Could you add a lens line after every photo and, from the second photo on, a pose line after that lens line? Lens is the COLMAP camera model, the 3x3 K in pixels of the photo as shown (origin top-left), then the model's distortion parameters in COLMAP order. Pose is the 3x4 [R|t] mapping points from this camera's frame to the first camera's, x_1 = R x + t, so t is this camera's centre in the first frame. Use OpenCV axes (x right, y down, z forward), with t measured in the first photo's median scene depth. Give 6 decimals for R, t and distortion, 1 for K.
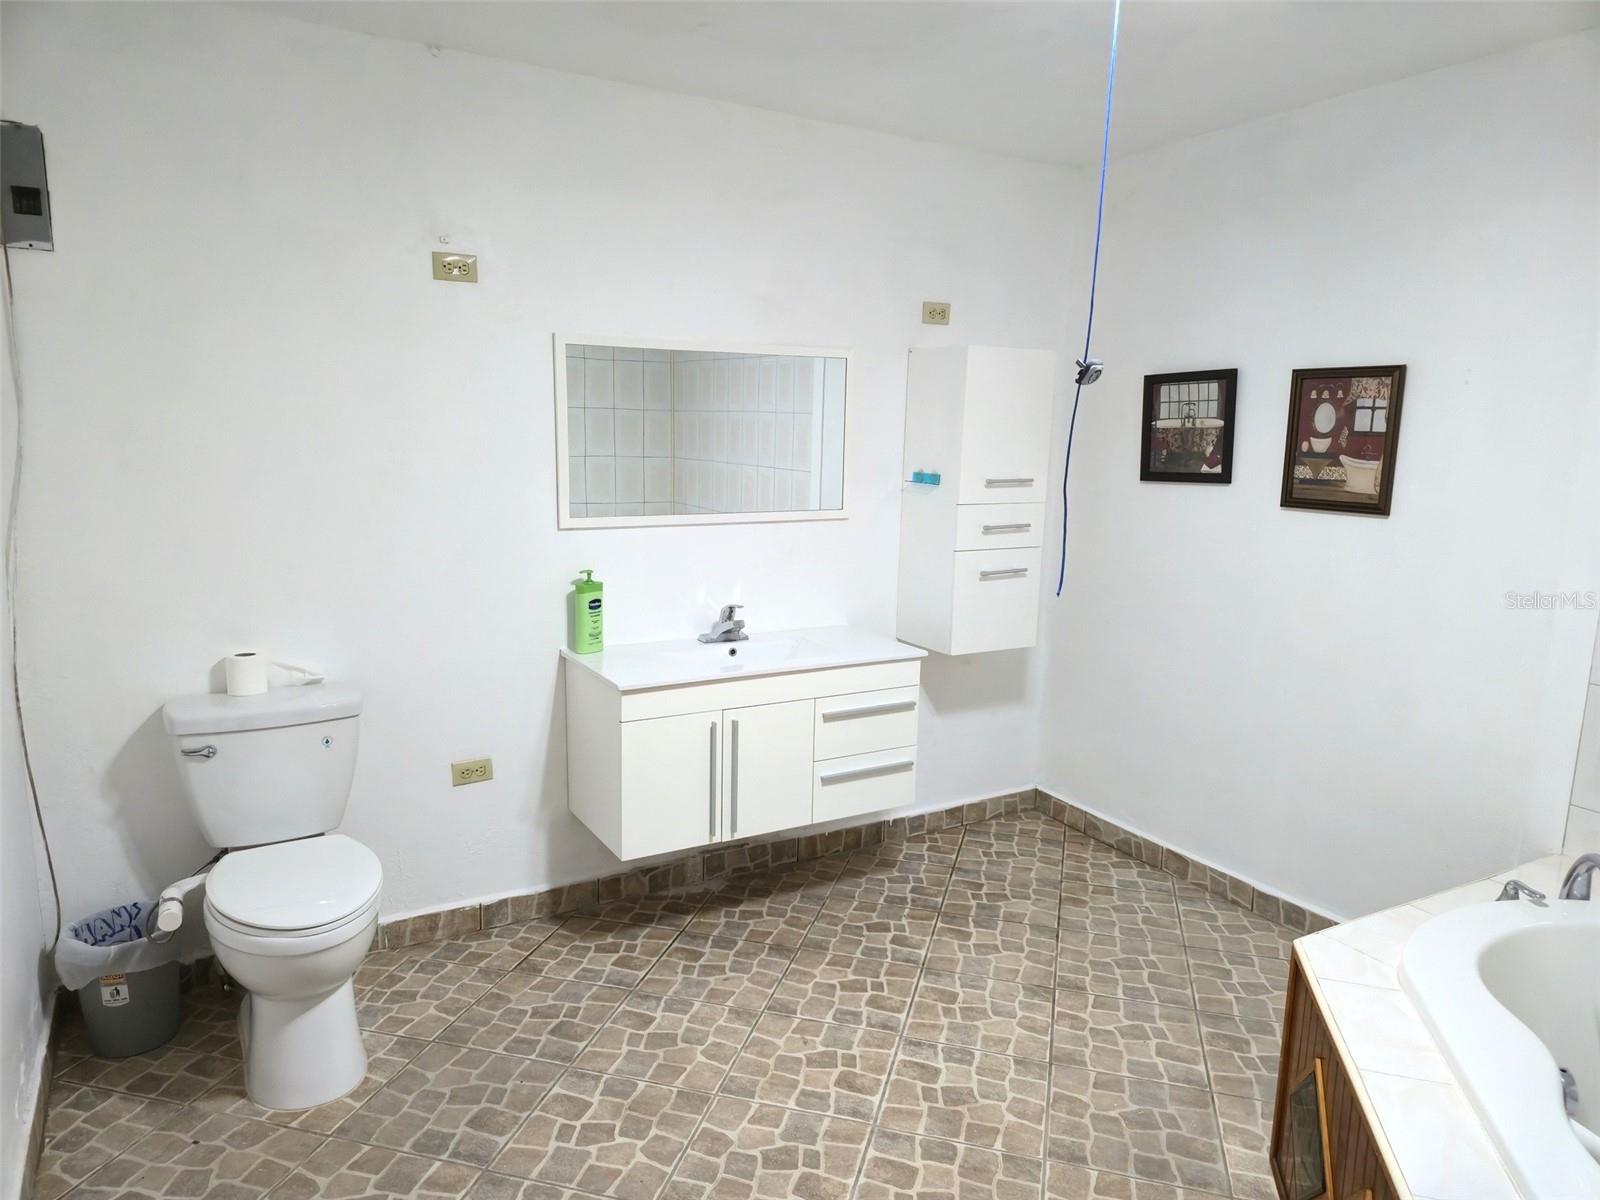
lens RADIAL K [[1079.0, 0, 798.3], [0, 1079.0, 601.2], [0, 0, 1]] dist [0.062914, -0.057250]
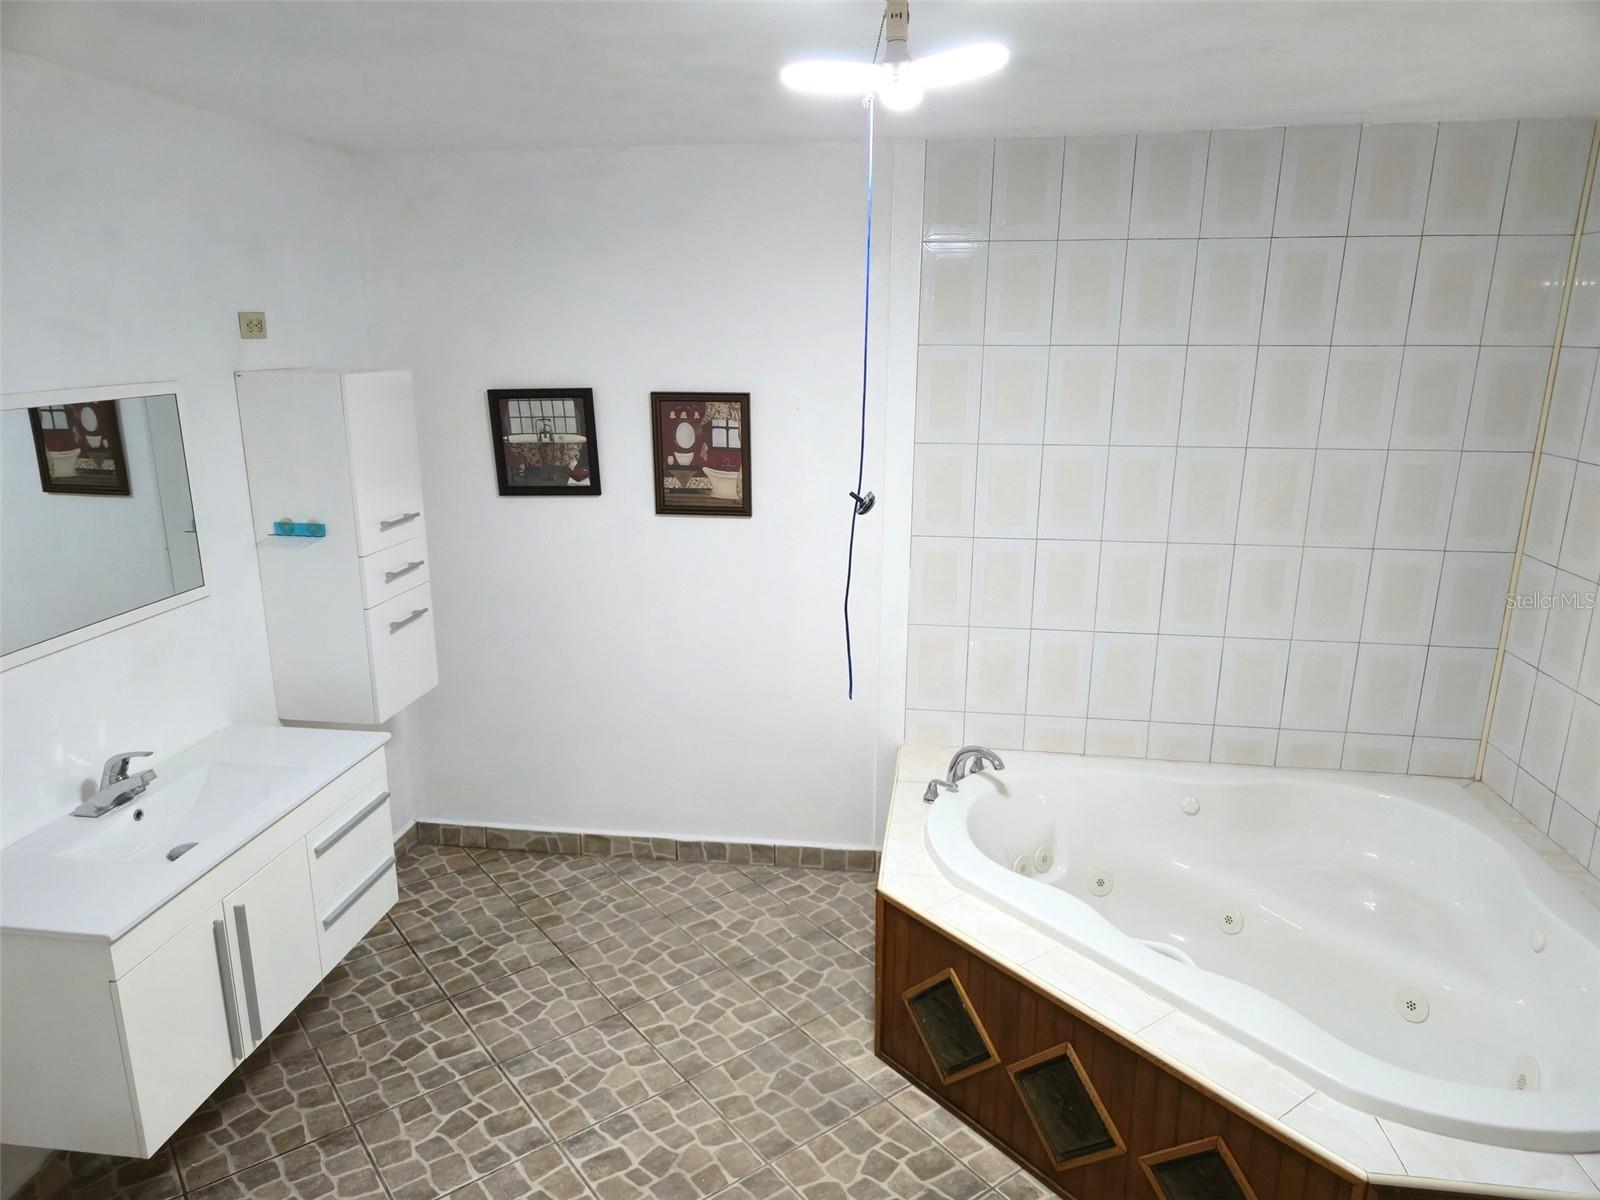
lens RADIAL K [[1079.0, 0, 798.3], [0, 1079.0, 601.2], [0, 0, 1]] dist [0.062914, -0.057250]
pose [[0.607273, -0.213980, 0.765136, -0.347177], [0.138359, 0.976815, 0.163366, -0.163773], [-0.782353, 0.006656, 0.622799, 0.196026]]
